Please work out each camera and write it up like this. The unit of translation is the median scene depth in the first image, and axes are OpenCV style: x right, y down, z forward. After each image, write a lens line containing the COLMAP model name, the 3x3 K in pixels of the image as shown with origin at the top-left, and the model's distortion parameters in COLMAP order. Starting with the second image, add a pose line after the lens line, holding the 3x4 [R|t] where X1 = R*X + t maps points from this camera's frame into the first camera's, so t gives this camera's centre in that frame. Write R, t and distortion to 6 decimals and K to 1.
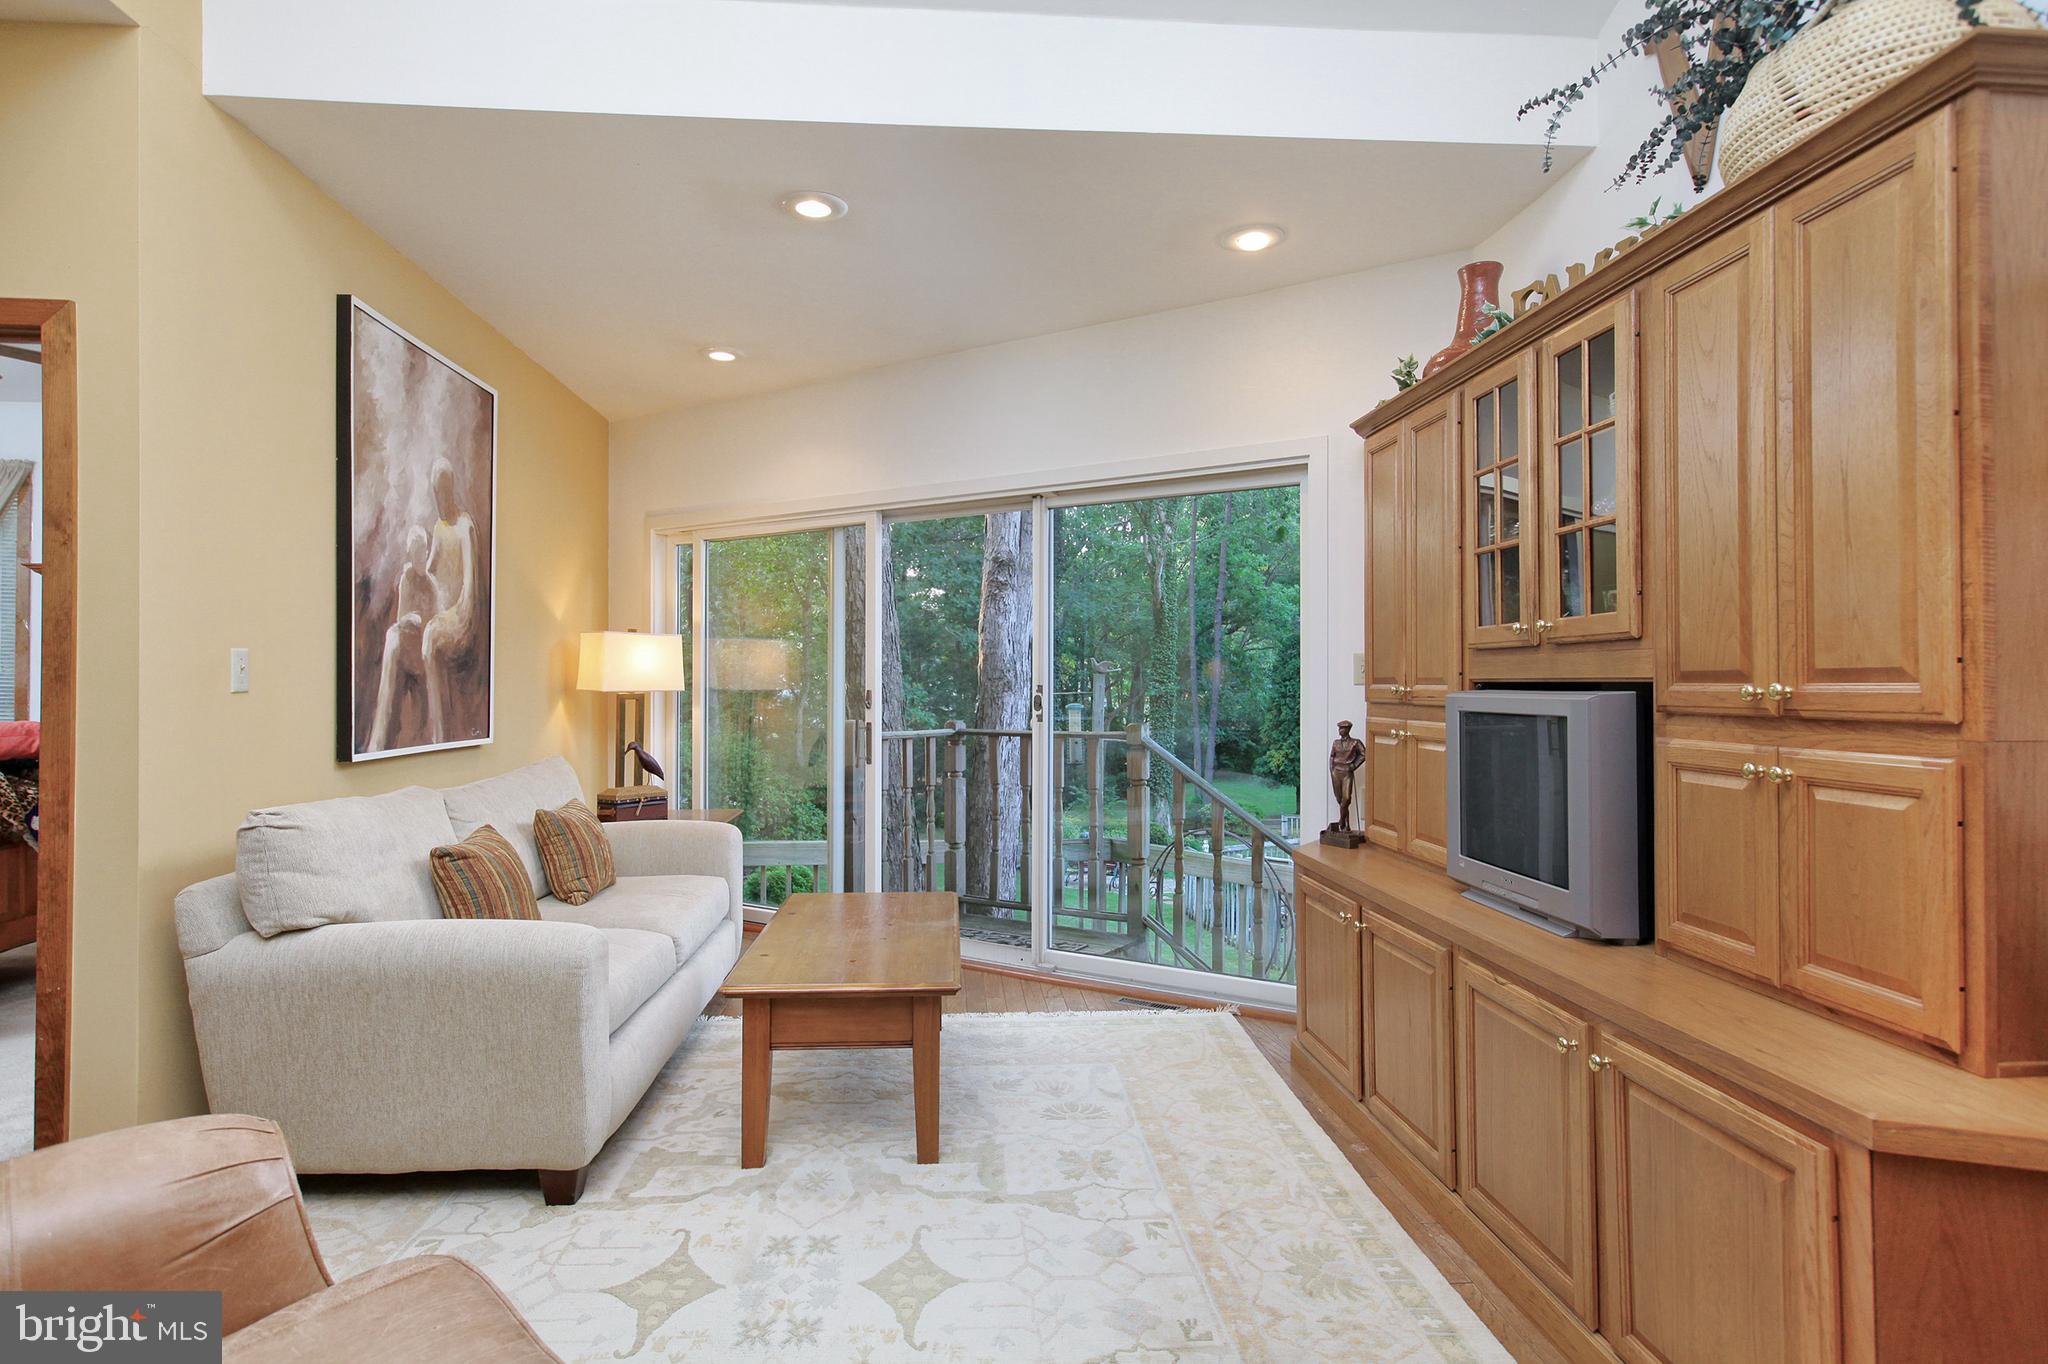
lens RADIAL K [[1093.5, 0, 1030.6], [0, 1093.5, 667.9], [0, 0, 1]] dist [-0.016096, 0.009576]
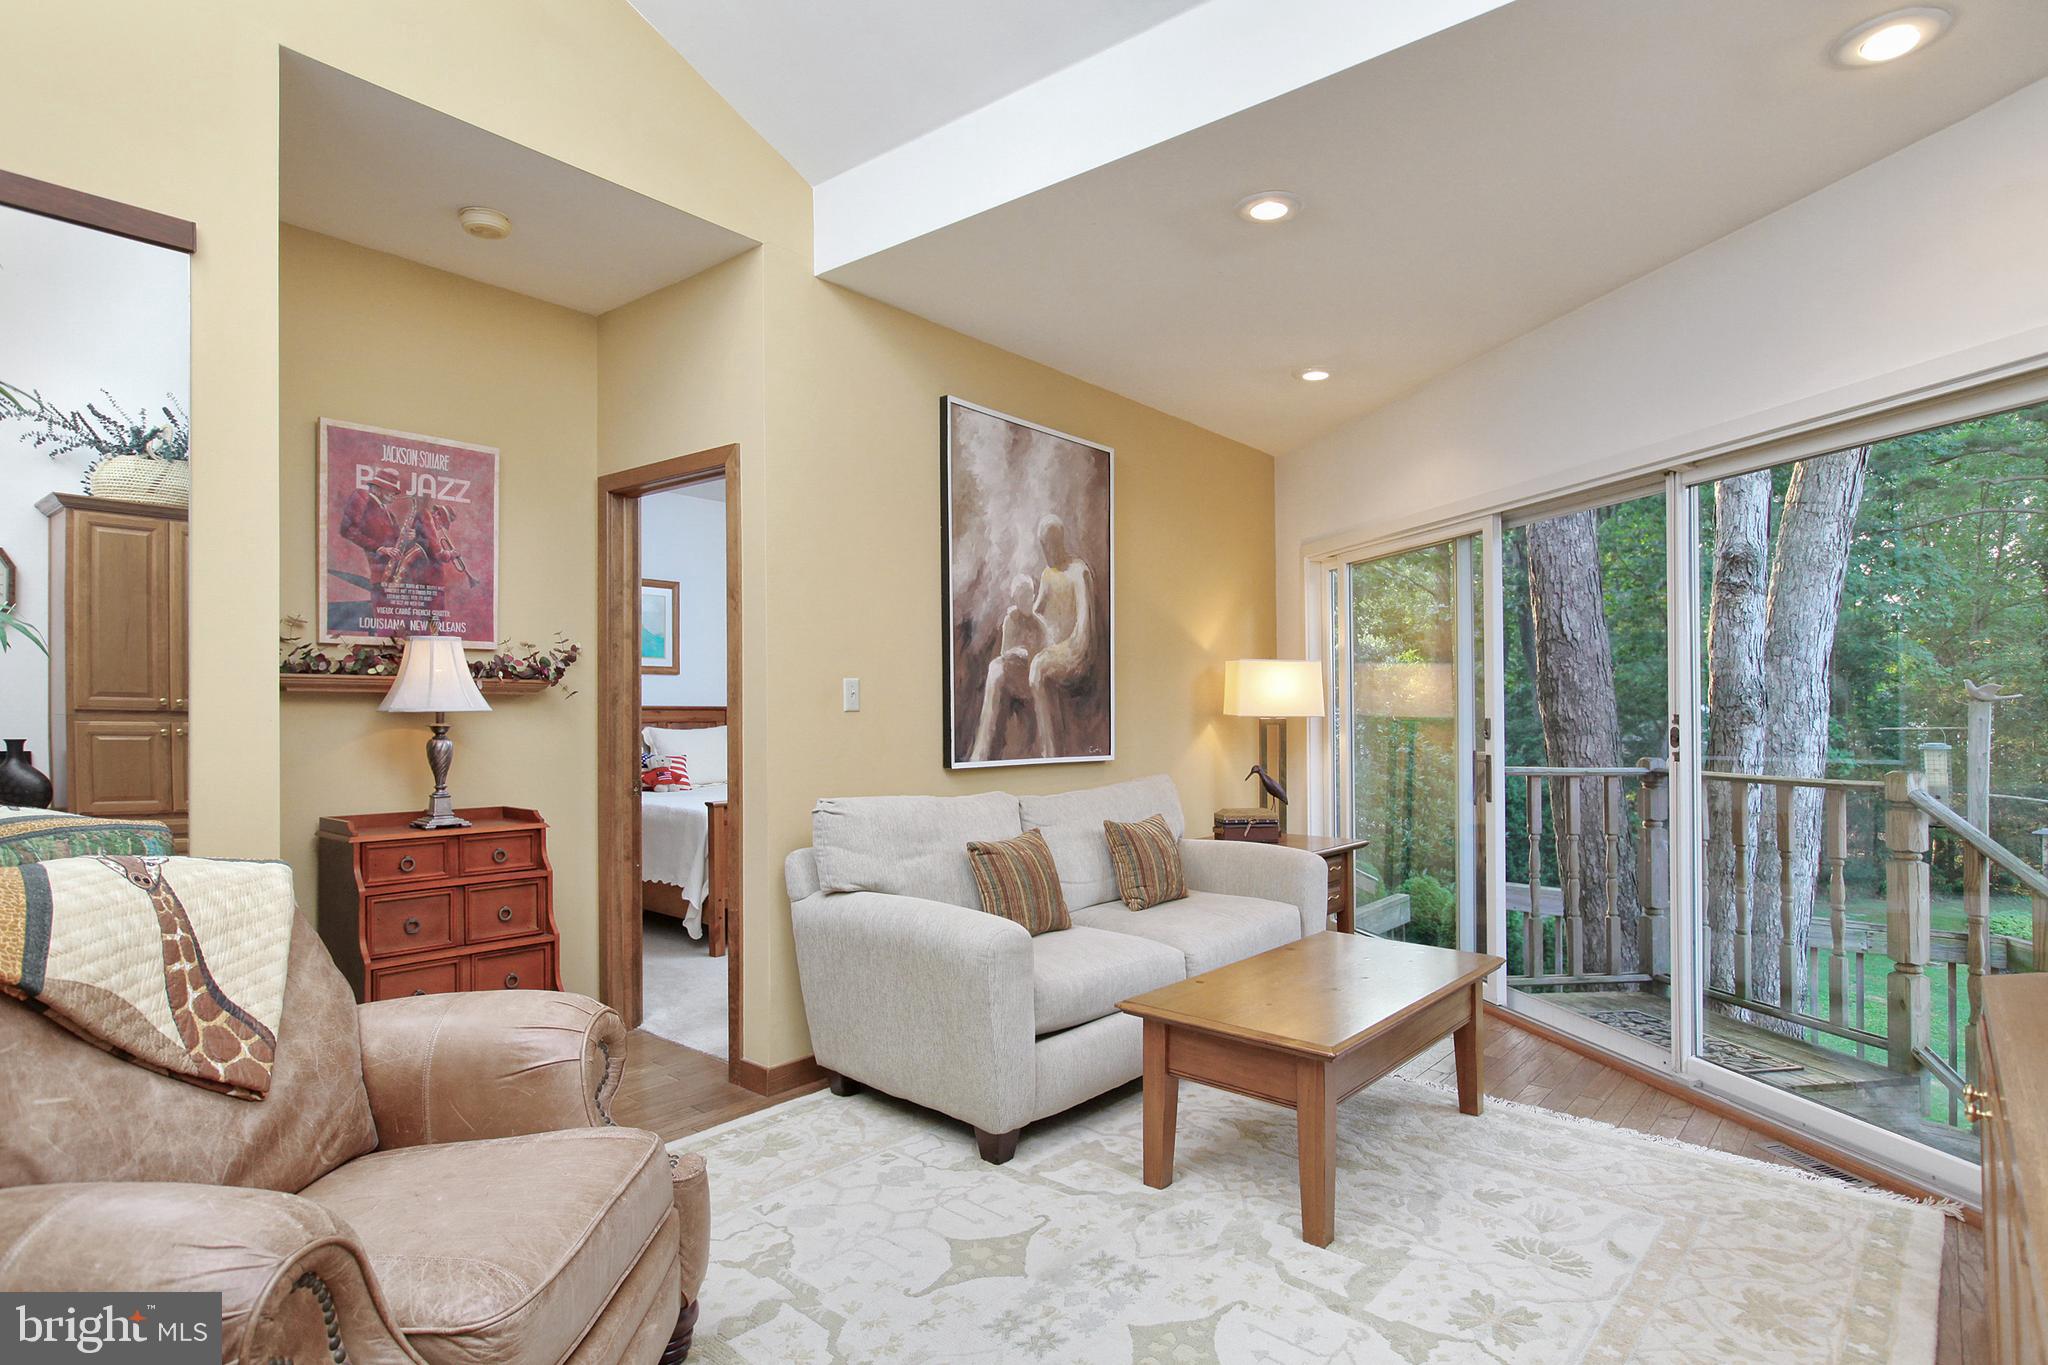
lens RADIAL K [[1093.5, 0, 1029.1], [0, 1093.5, 697.3], [0, 0, 1]] dist [-0.016096, 0.009576]
pose [[0.703765, 0.001015, -0.710432, 0.289944], [0.000190, 0.999999, 0.001618, 0.002459], [0.710432, -0.001273, 0.703764, 0.157666]]
